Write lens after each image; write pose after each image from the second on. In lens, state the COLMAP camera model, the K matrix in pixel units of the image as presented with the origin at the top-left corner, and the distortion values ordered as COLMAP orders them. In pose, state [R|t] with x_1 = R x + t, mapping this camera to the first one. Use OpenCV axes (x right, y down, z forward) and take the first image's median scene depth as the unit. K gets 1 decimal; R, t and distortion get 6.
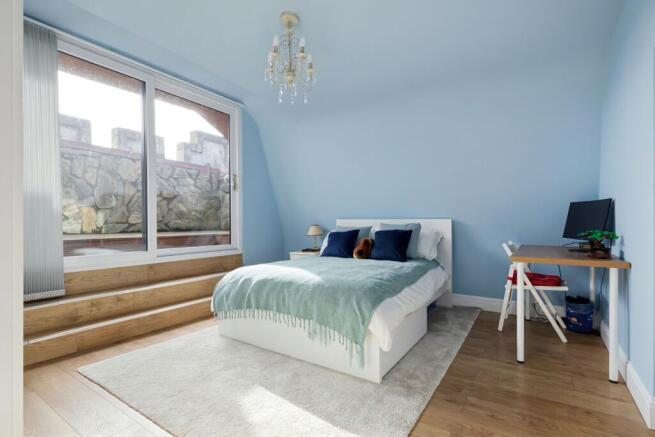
lens RADIAL K [[314.7, 0, 325.8], [0, 314.7, 220.7], [0, 0, 1]] dist [0.008766, -0.000369]
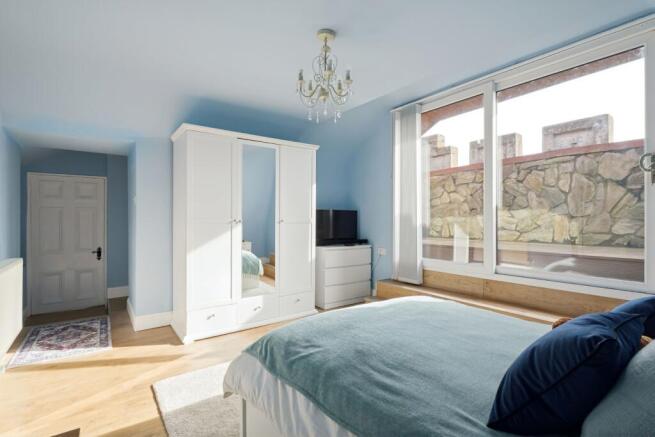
lens RADIAL K [[314.7, 0, 325.5], [0, 314.7, 221.2], [0, 0, 1]] dist [0.008766, -0.000369]
pose [[-0.346994, 0.010924, -0.937804, 0.678101], [0.008803, 0.999926, 0.008391, -0.068853], [0.937826, -0.005344, -0.347065, 1.128144]]
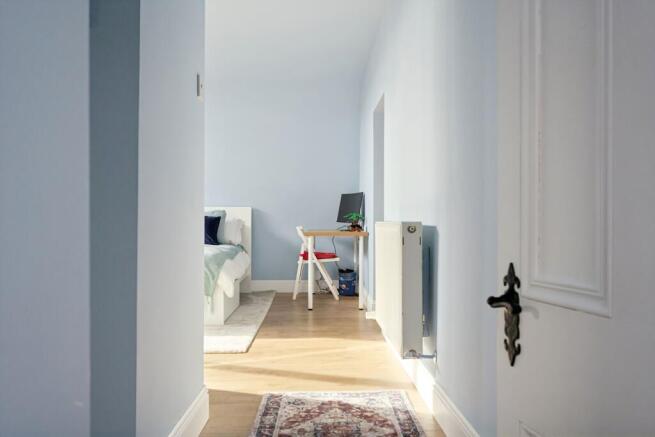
lens RADIAL K [[557.0, 0, 327.1], [0, 557.0, 219.3], [0, 0, 1]] dist [0.000257, 0.000945]
pose [[0.820869, 0.004959, 0.571094, -0.461762], [-0.003230, 0.999987, -0.004041, 0.043909], [-0.571107, 0.001472, 0.820874, -0.669752]]
